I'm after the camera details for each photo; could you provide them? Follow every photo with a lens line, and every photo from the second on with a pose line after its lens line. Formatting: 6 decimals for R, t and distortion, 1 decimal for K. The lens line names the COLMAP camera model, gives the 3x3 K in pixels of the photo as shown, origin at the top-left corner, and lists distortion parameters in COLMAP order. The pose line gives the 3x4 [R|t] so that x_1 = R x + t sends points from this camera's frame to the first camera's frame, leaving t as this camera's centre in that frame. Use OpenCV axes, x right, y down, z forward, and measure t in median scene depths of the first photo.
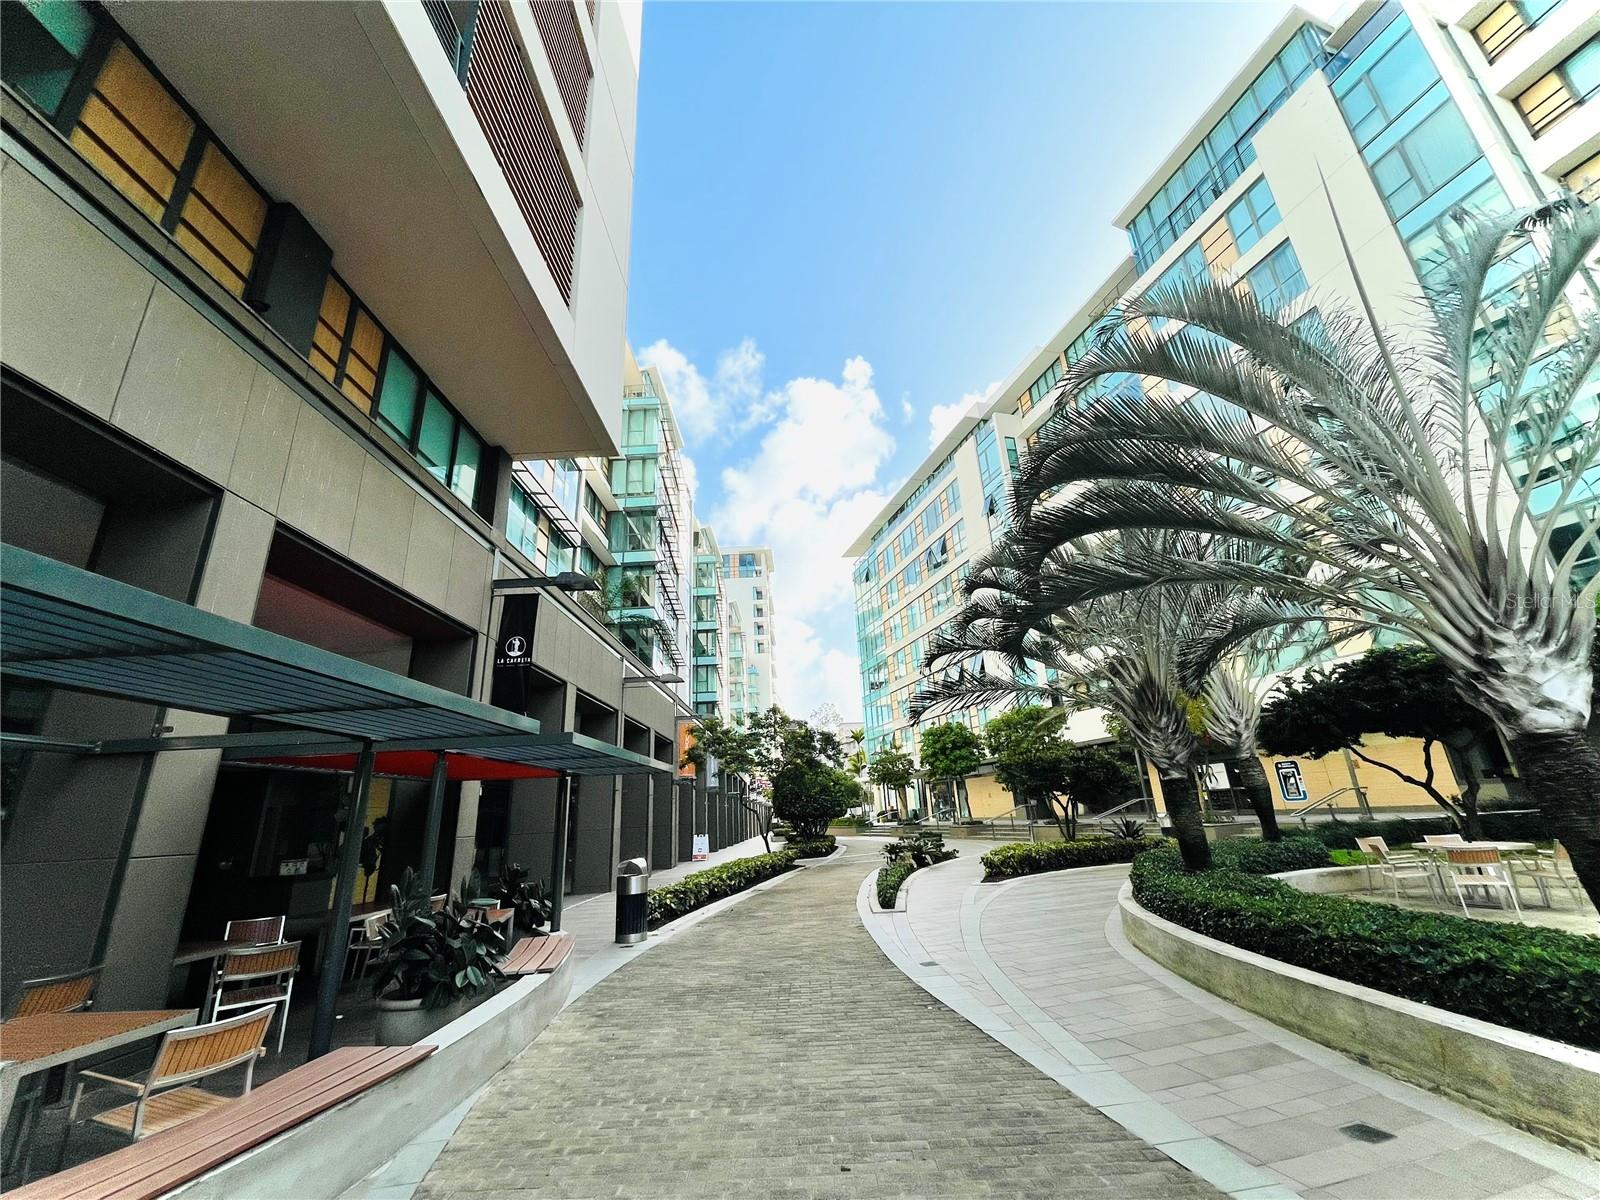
lens RADIAL K [[639.5, 0, 798.1], [0, 639.5, 595.5], [0, 0, 1]] dist [0.000061, 0.000013]
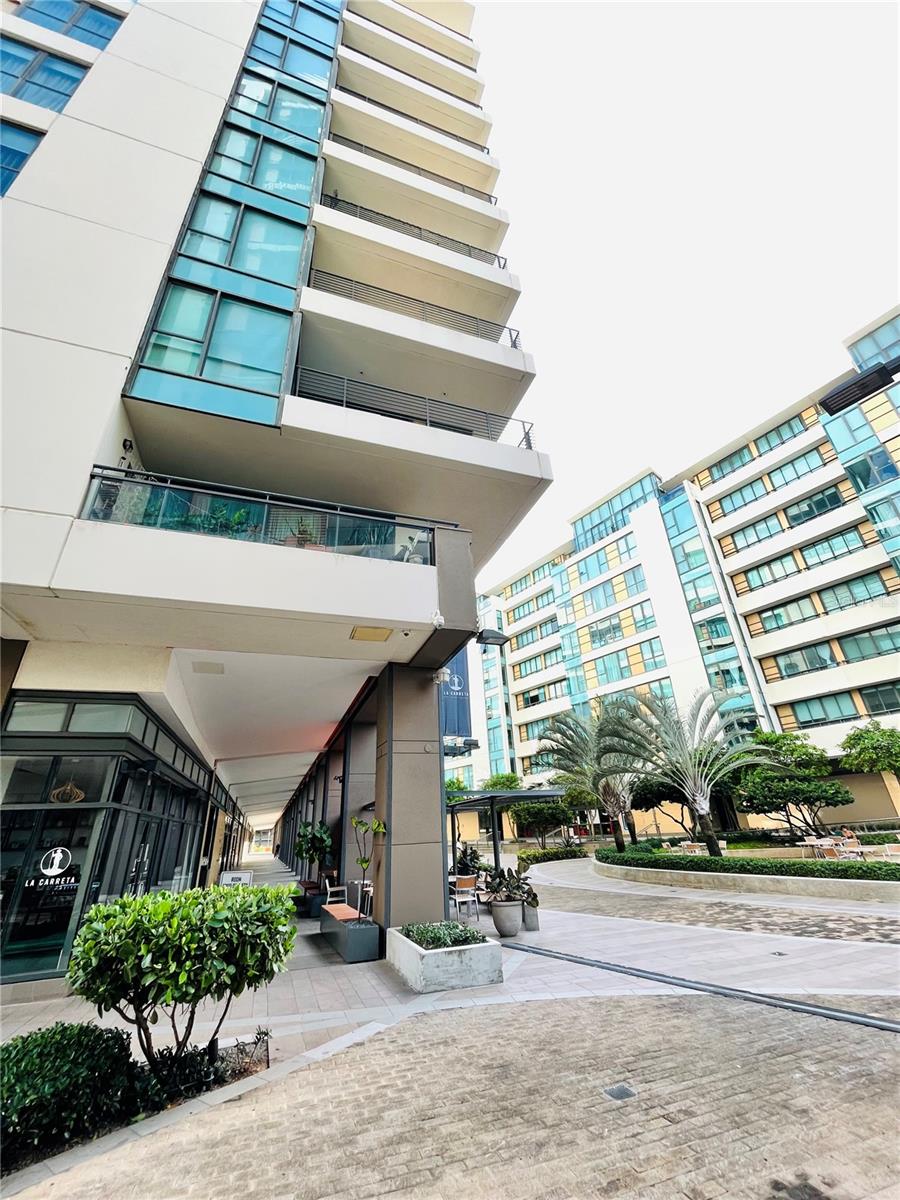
lens RADIAL K [[479.6, 0, 450.0], [0, 479.6, 600.0], [0, 0, 1]] dist [0.000061, 0.000013]
pose [[0.940388, 0.154009, 0.303235, -0.567390], [-0.111538, 0.981941, -0.152813, -0.171955], [-0.321293, 0.109881, 0.940583, -0.563936]]
